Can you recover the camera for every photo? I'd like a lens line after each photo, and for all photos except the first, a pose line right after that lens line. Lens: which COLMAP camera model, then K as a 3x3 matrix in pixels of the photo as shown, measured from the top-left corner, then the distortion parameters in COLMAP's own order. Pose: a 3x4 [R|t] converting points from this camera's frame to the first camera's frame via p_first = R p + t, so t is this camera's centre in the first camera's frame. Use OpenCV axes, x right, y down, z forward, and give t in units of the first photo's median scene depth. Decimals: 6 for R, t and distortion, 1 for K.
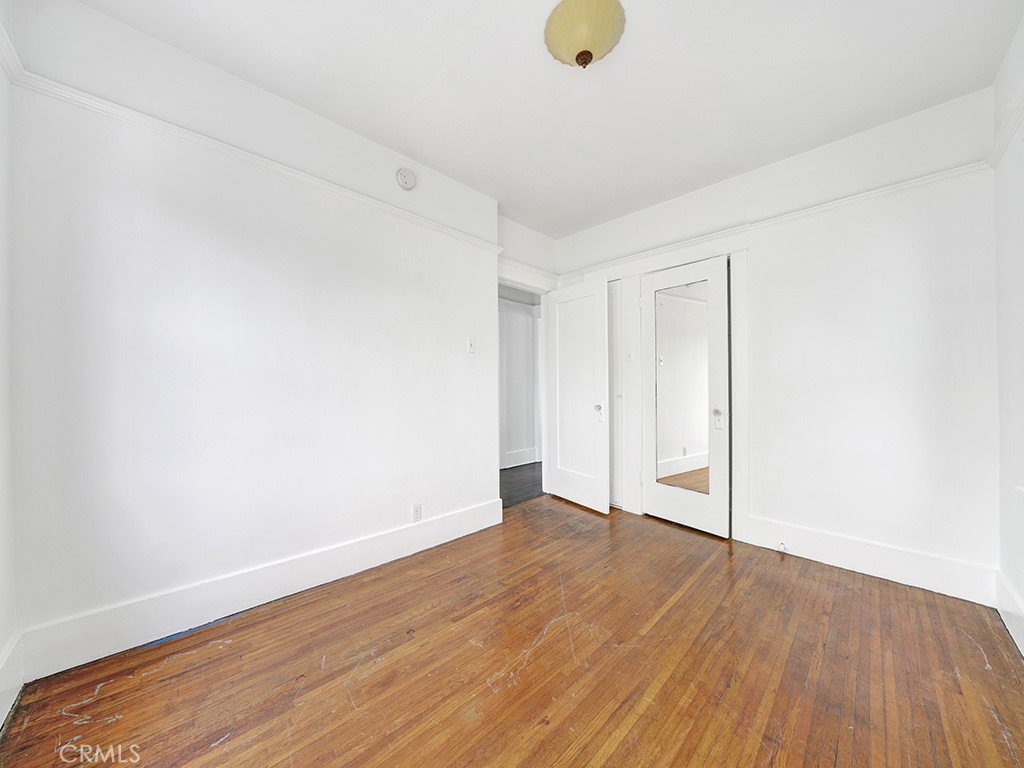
lens RADIAL K [[363.6, 0, 512.1], [0, 363.6, 387.3], [0, 0, 1]] dist [-0.016037, 0.000234]
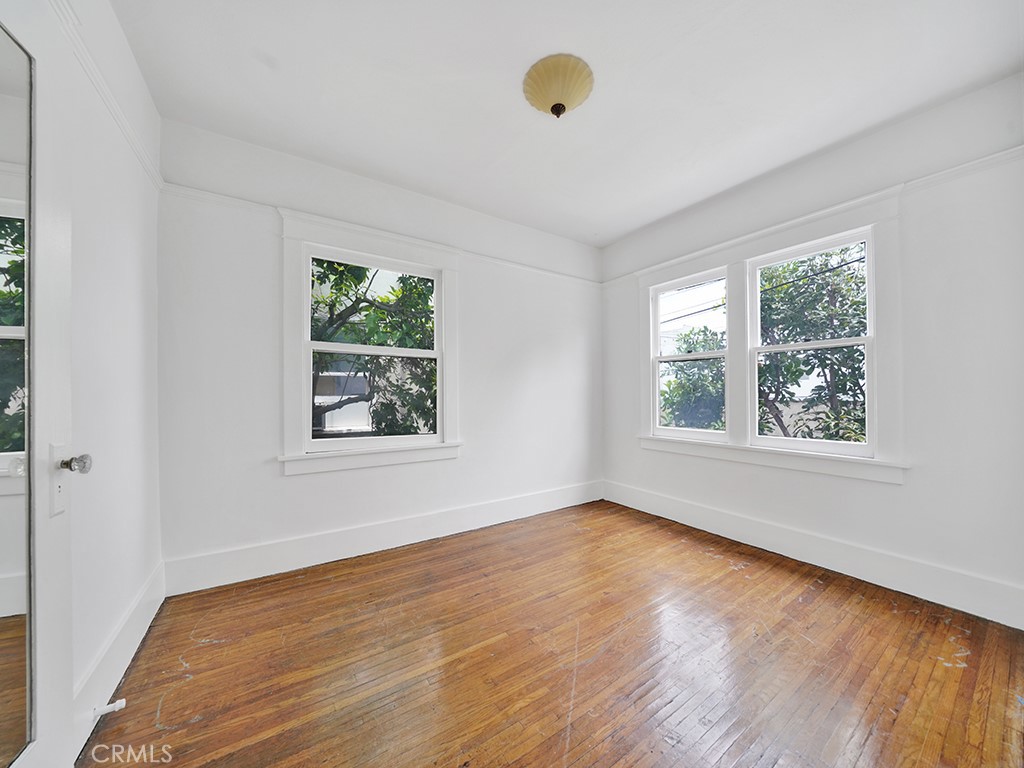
lens RADIAL K [[363.6, 0, 513.8], [0, 363.6, 386.7], [0, 0, 1]] dist [-0.016037, 0.000234]
pose [[-0.982463, -0.001686, 0.186450, 0.161652], [-0.004173, 0.999908, -0.012945, -0.002028], [-0.186410, -0.013496, -0.982379, 2.201618]]
